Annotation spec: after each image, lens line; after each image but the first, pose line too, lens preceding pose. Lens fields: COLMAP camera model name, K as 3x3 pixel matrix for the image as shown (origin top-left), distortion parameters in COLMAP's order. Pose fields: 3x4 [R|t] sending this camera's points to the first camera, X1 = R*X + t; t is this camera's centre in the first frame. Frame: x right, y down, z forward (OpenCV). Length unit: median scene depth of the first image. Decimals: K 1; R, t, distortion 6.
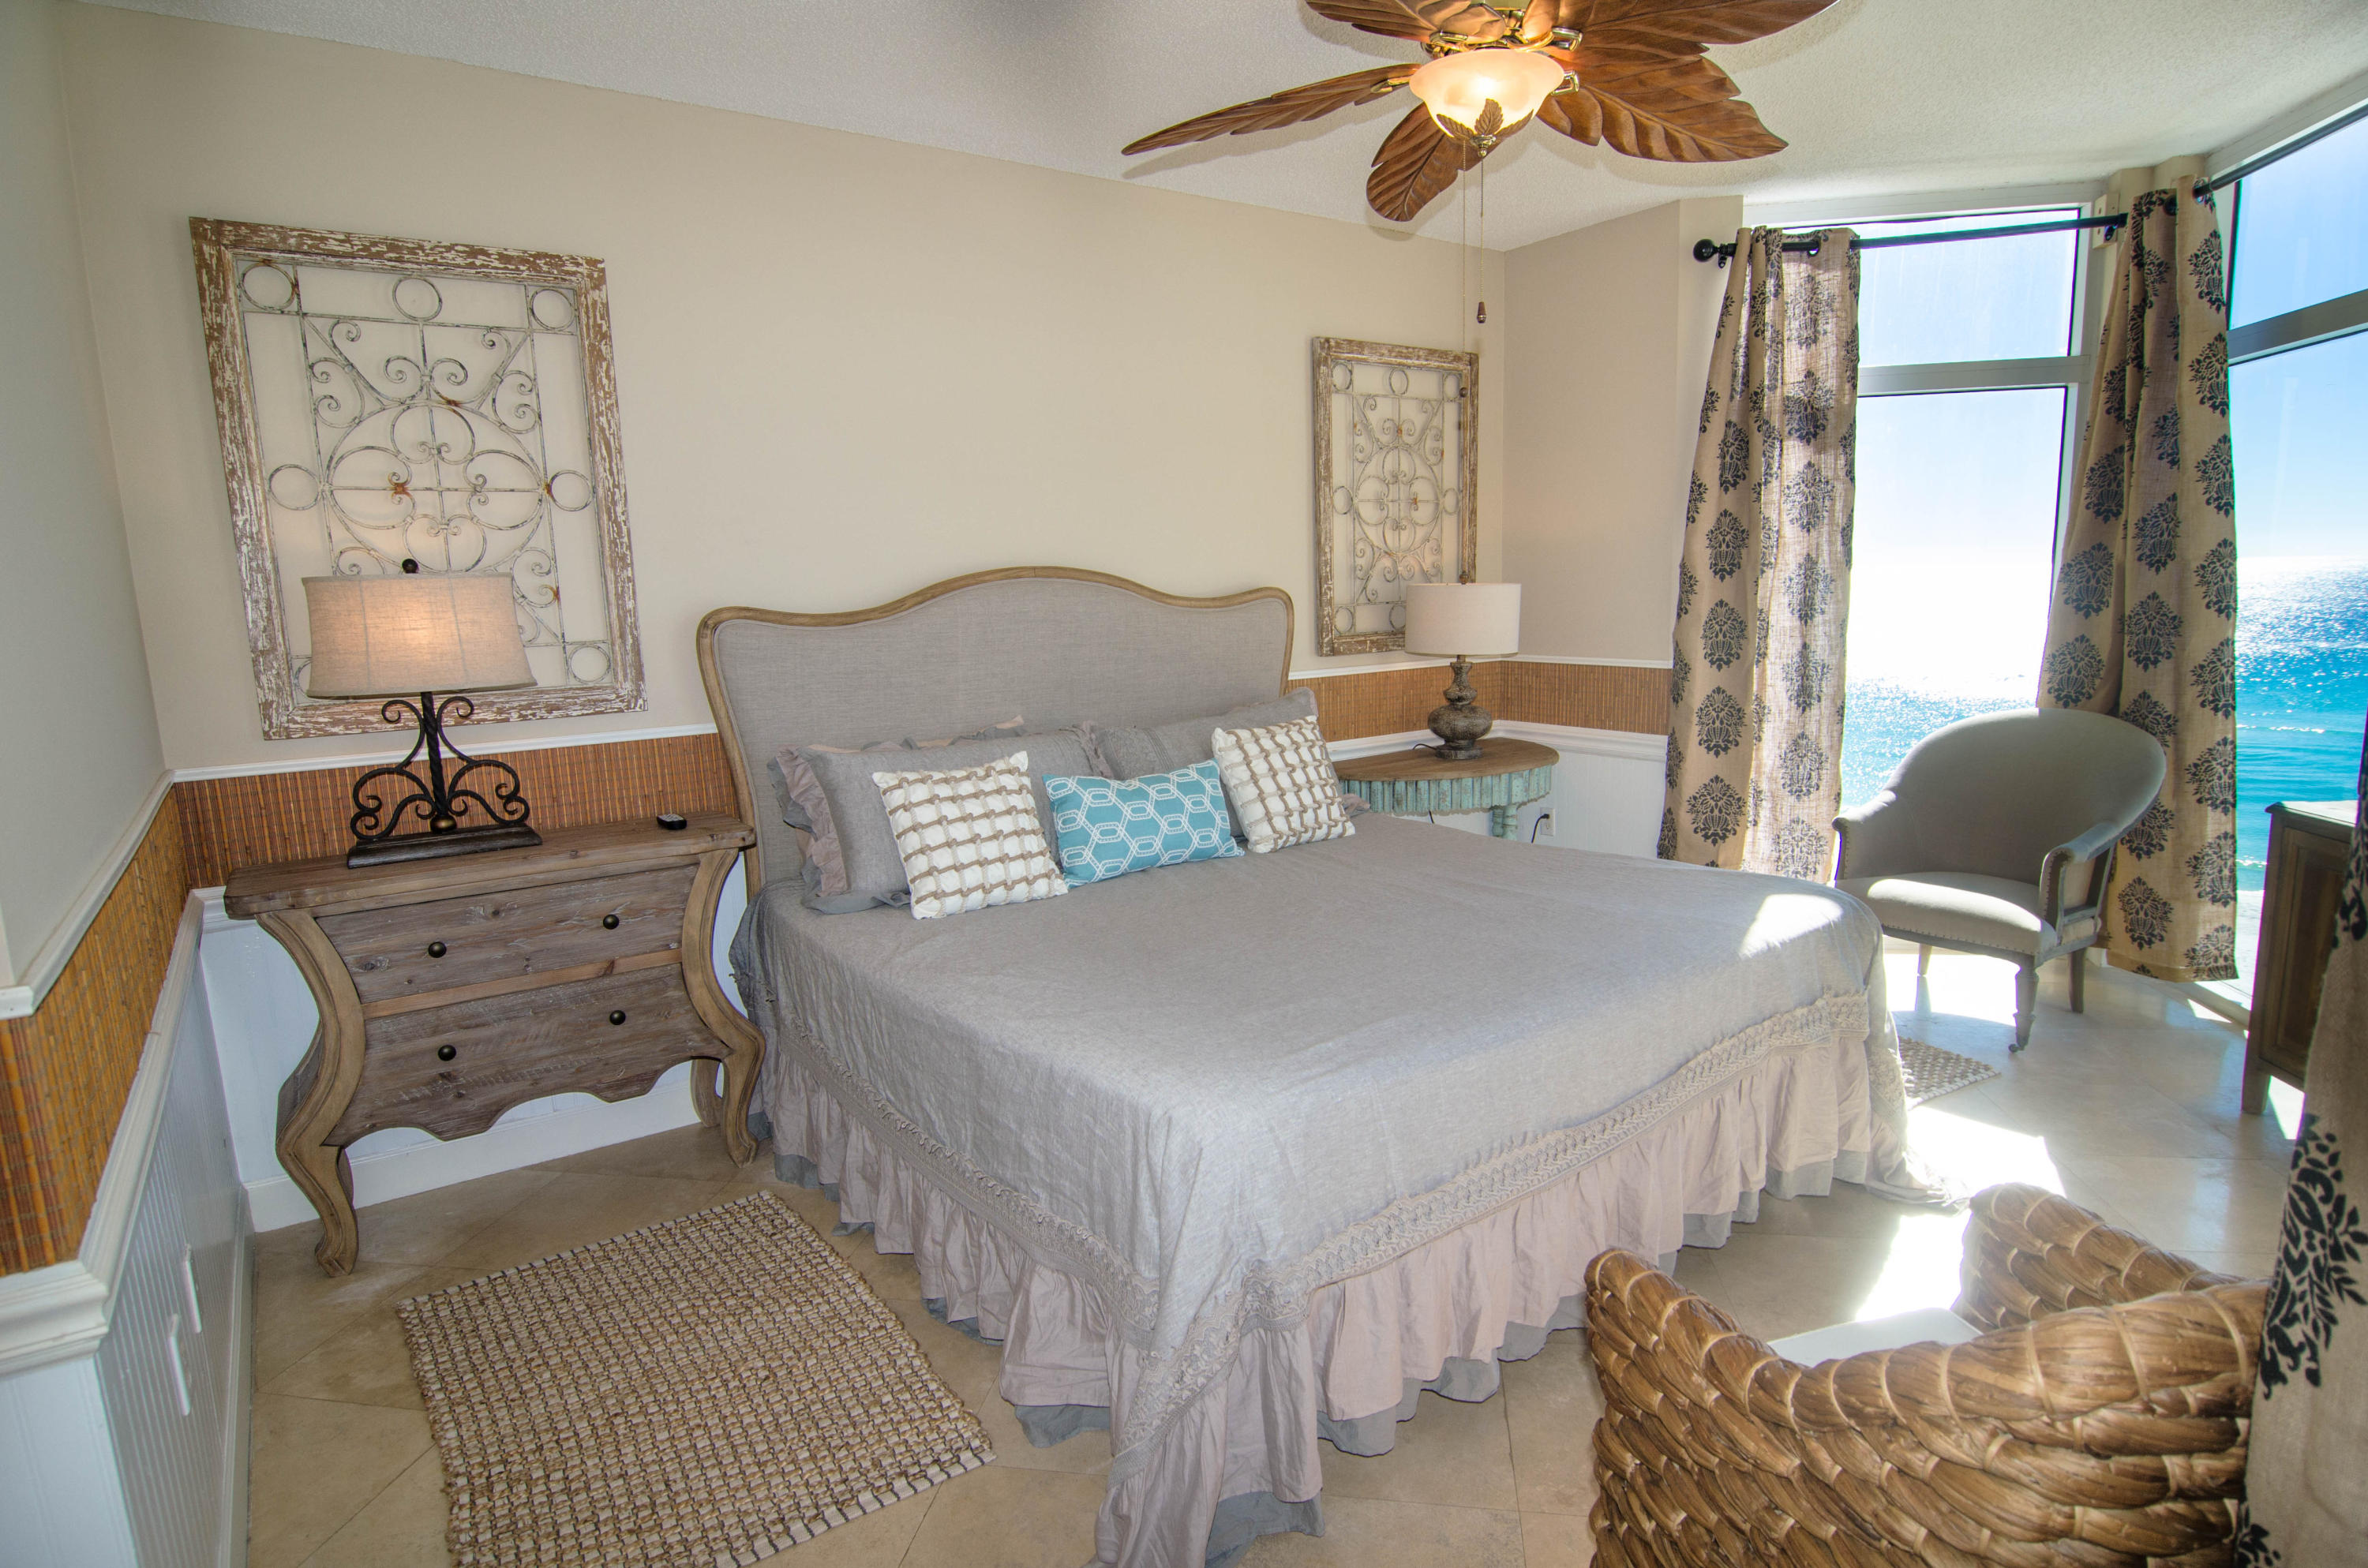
lens RADIAL K [[1312.1, 0, 1184.0], [0, 1312.1, 803.4], [0, 0, 1]] dist [-0.014368, -0.001459]
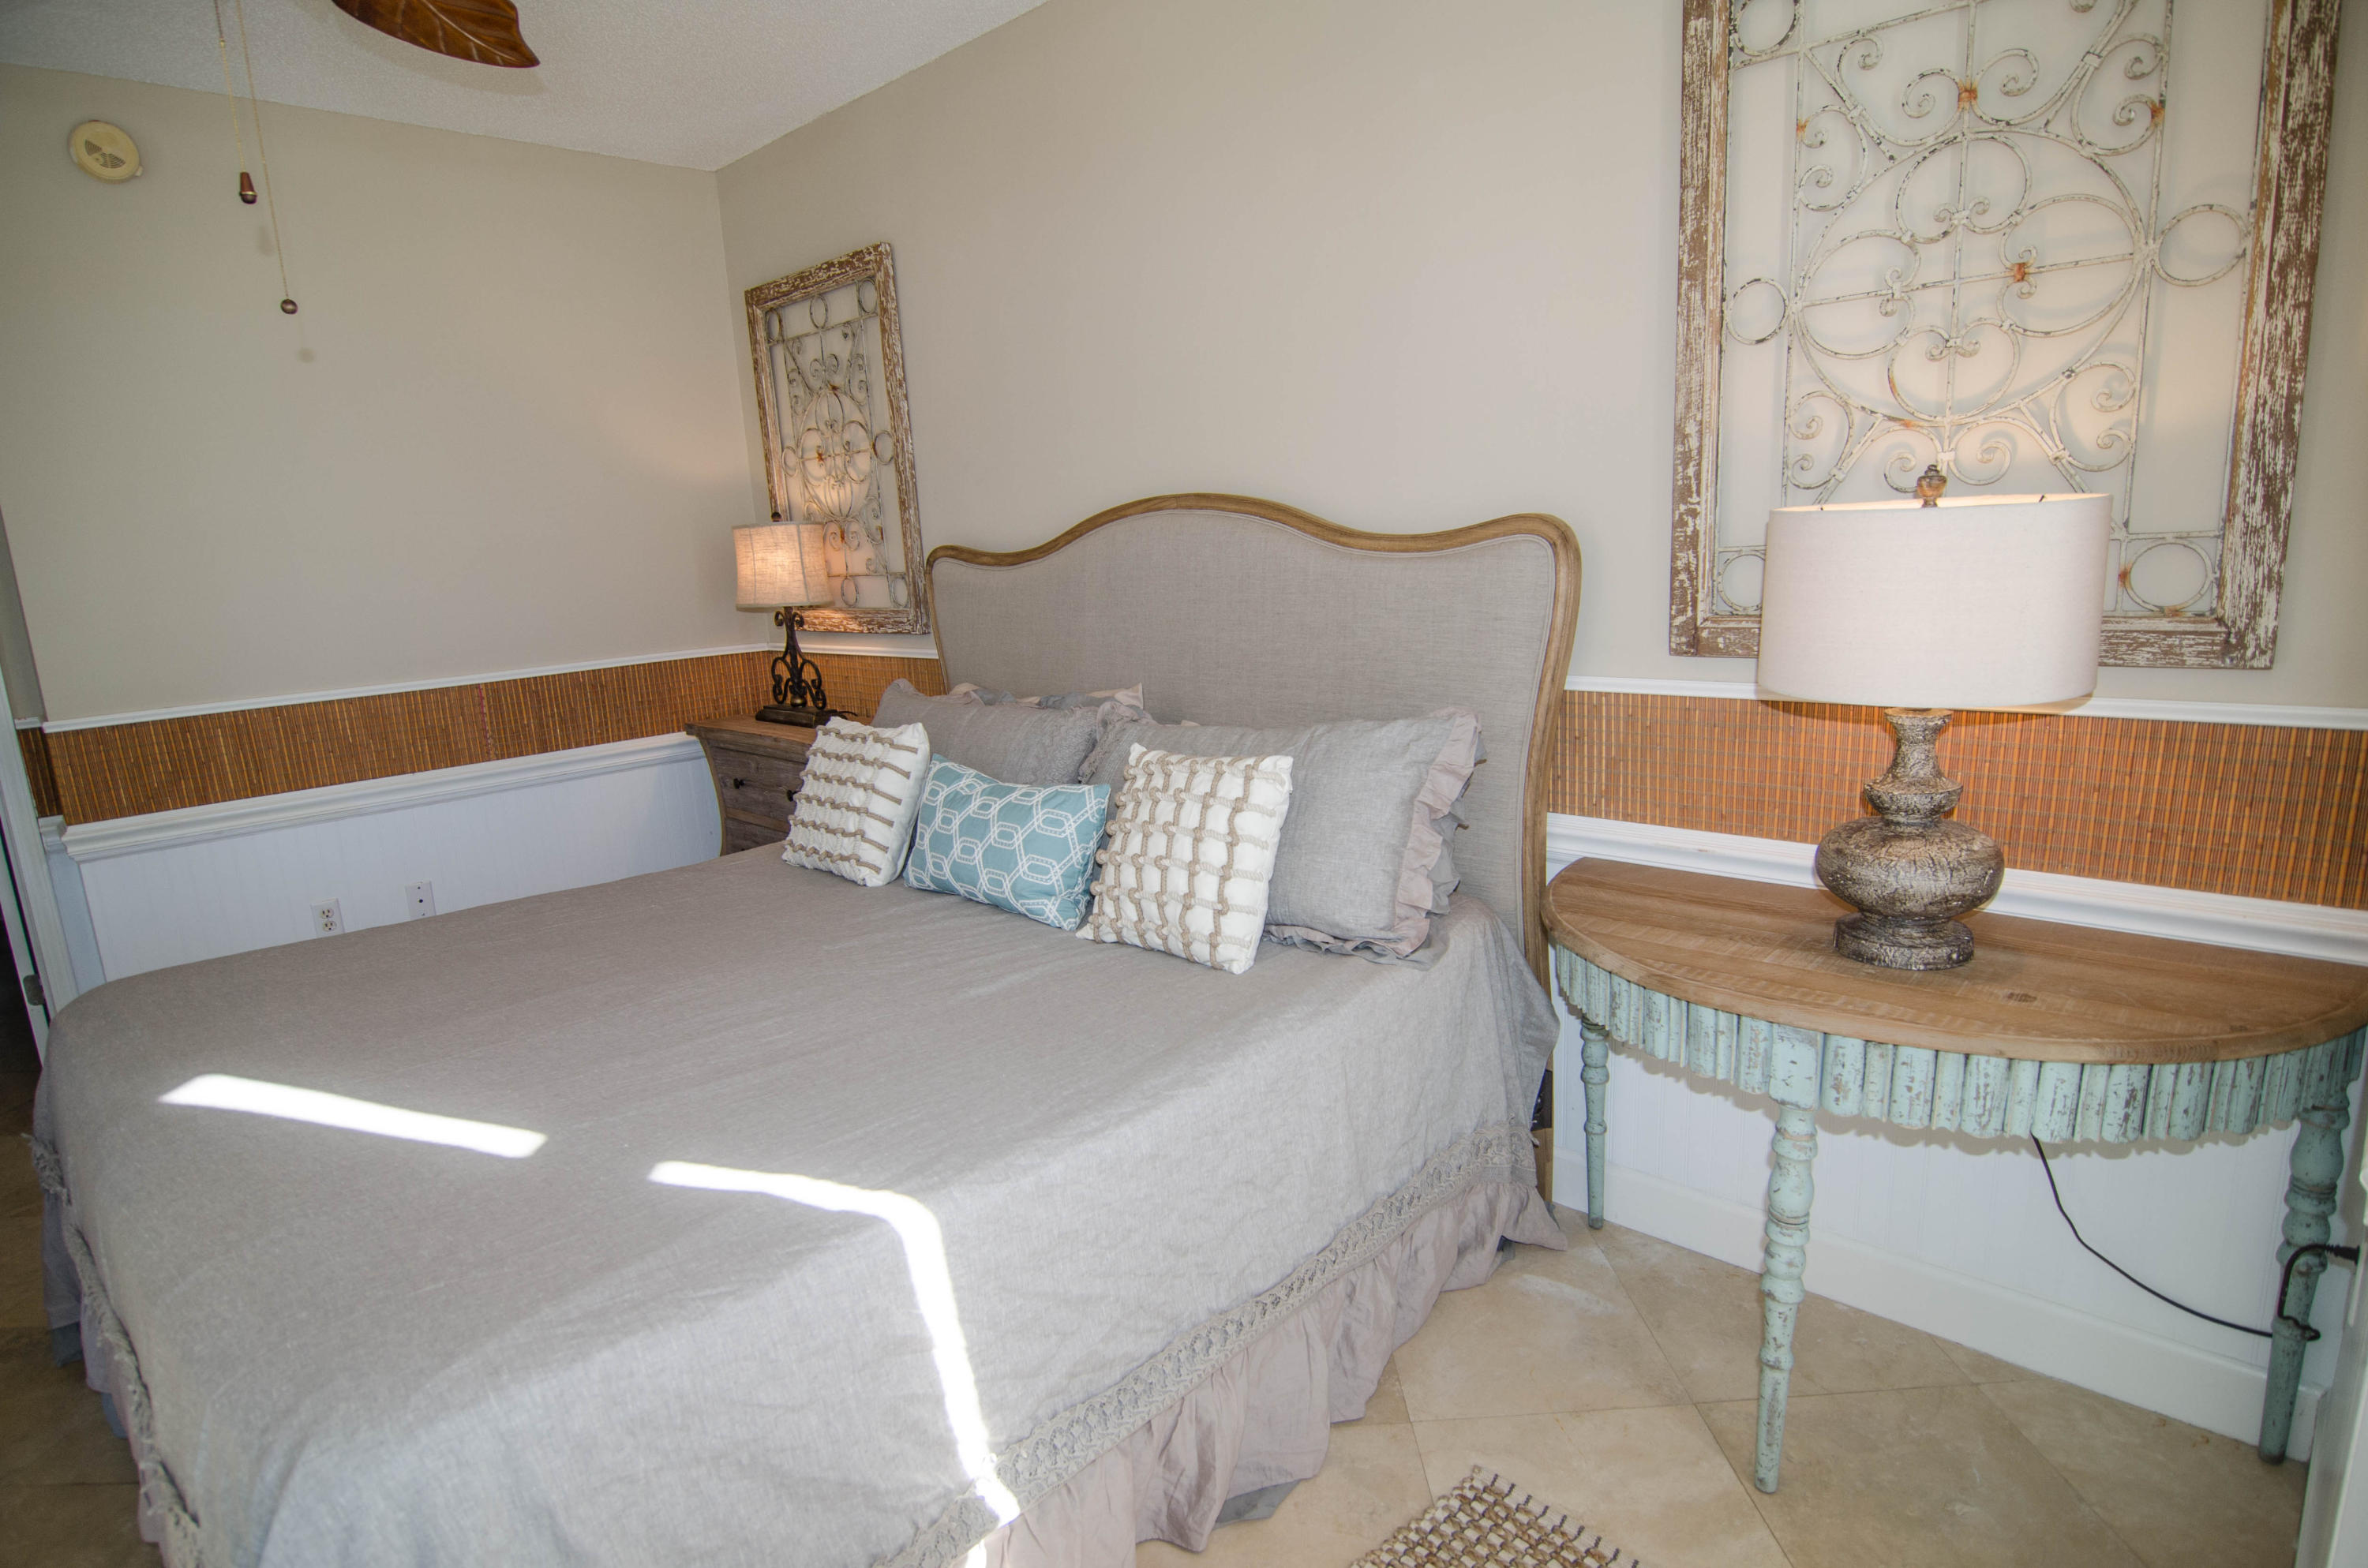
lens RADIAL K [[1260.2, 0, 1180.9], [0, 1260.2, 803.6], [0, 0, 1]] dist [-0.013034, -0.002924]
pose [[0.186752, 0.221732, -0.957057, 0.669344], [-0.120128, 0.972040, 0.201762, -0.161095], [0.975035, 0.077290, 0.208166, 0.908268]]
